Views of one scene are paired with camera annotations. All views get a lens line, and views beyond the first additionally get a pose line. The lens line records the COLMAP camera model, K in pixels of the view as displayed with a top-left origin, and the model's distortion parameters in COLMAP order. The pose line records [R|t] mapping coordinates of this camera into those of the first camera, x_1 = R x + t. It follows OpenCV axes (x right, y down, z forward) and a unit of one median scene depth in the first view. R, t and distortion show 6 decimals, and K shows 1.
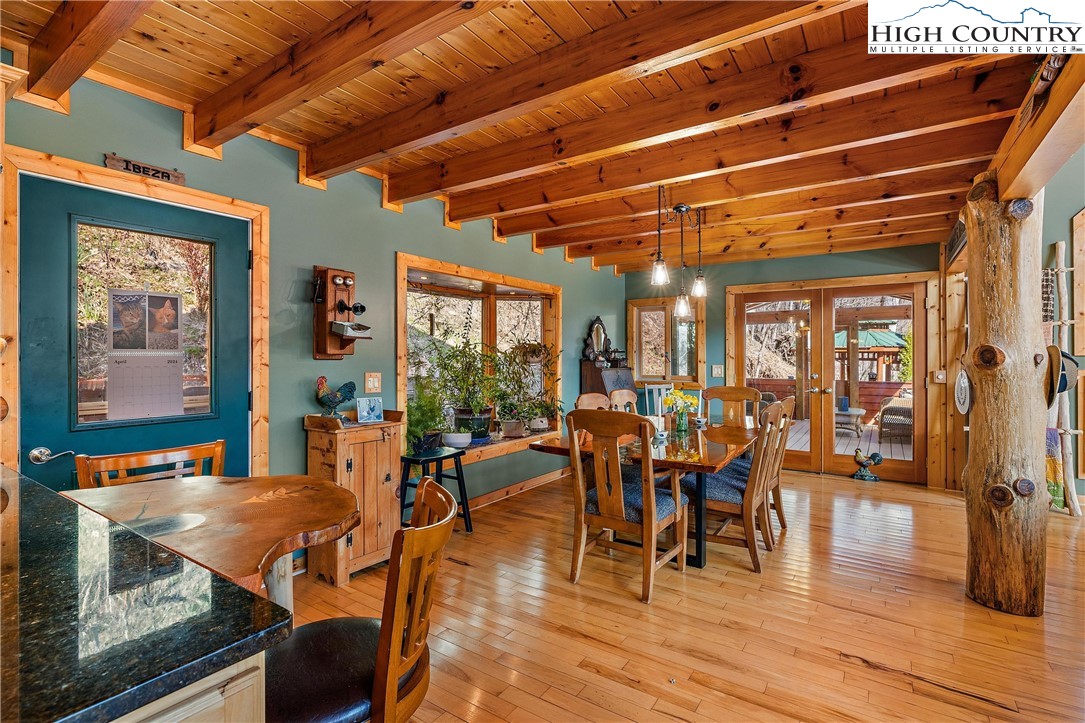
lens RADIAL K [[496.0, 0, 545.1], [0, 496.0, 356.6], [0, 0, 1]] dist [-0.012816, 0.004040]
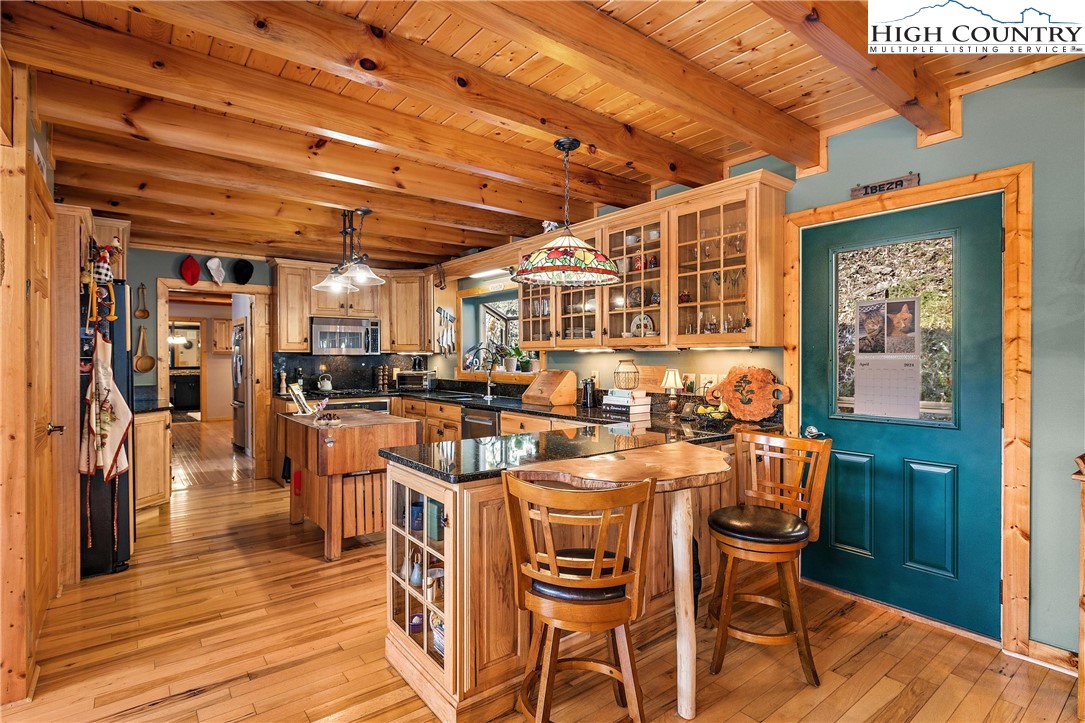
lens RADIAL K [[542.6, 0, 541.7], [0, 542.6, 363.9], [0, 0, 1]] dist [-0.002357, -0.000367]
pose [[-0.300895, 0.007076, -0.953631, 0.522996], [-0.004943, 0.999947, 0.008980, 0.001719], [0.953644, 0.007416, -0.300844, 0.616571]]
